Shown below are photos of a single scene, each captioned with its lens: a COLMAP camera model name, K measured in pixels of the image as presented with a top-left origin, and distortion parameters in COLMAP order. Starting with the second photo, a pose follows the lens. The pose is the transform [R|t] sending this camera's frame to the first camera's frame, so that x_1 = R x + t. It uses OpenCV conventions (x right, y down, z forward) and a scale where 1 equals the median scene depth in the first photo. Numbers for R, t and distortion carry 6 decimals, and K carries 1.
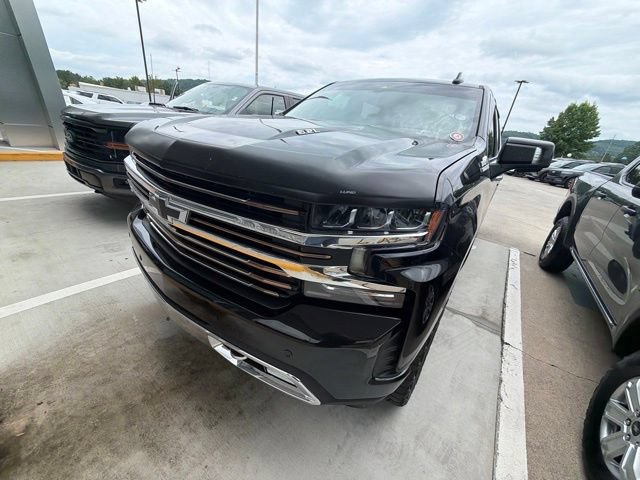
lens RADIAL K [[252.8, 0, 320.3], [0, 252.8, 239.7], [0, 0, 1]] dist [0.000319, 0.000023]
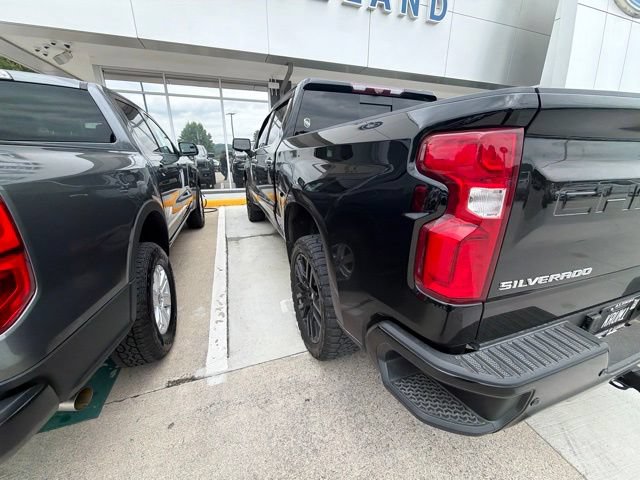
lens RADIAL K [[252.8, 0, 314.8], [0, 252.8, 238.5], [0, 0, 1]] dist [0.000319, 0.000023]
pose [[-0.558465, 0.127824, -0.819621, 2.637124], [-0.416293, 0.811442, 0.410198, -0.926089], [0.717508, 0.570283, -0.399950, 3.097544]]
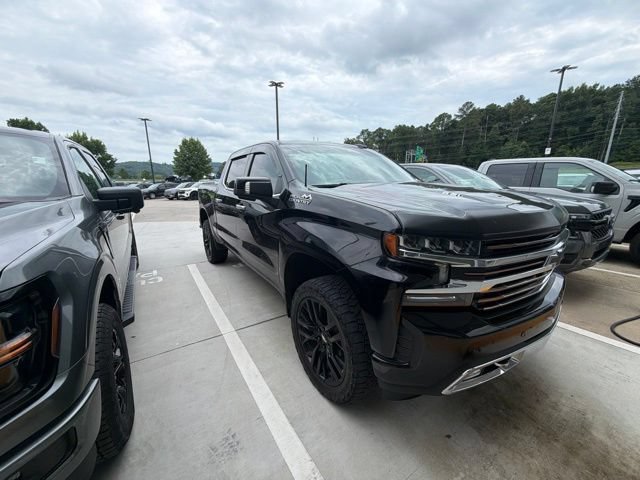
lens RADIAL K [[252.8, 0, 317.9], [0, 252.8, 240.7], [0, 0, 1]] dist [0.000319, 0.000023]
pose [[0.346221, -0.341206, 0.873904, -1.435653], [0.428828, 0.886064, 0.176062, -0.649472], [-0.834408, 0.313798, 0.453093, 0.910075]]
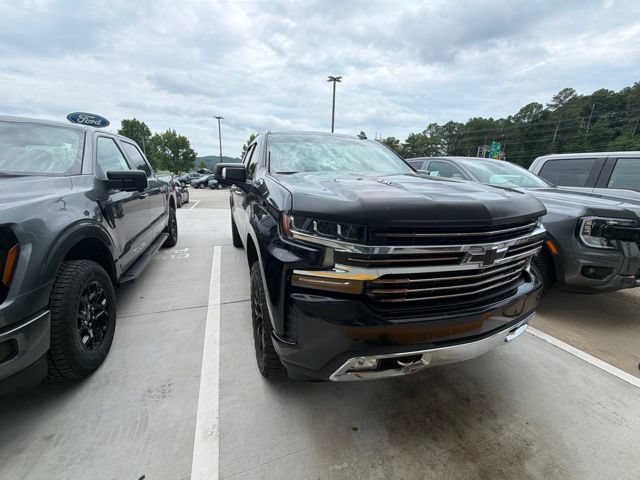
lens RADIAL K [[252.8, 0, 319.2], [0, 252.8, 241.2], [0, 0, 1]] dist [0.000319, 0.000023]
pose [[0.548351, -0.318971, 0.773026, -1.260214], [0.386598, 0.916378, 0.103887, -0.405002], [-0.741521, 0.241884, 0.625811, 0.516467]]
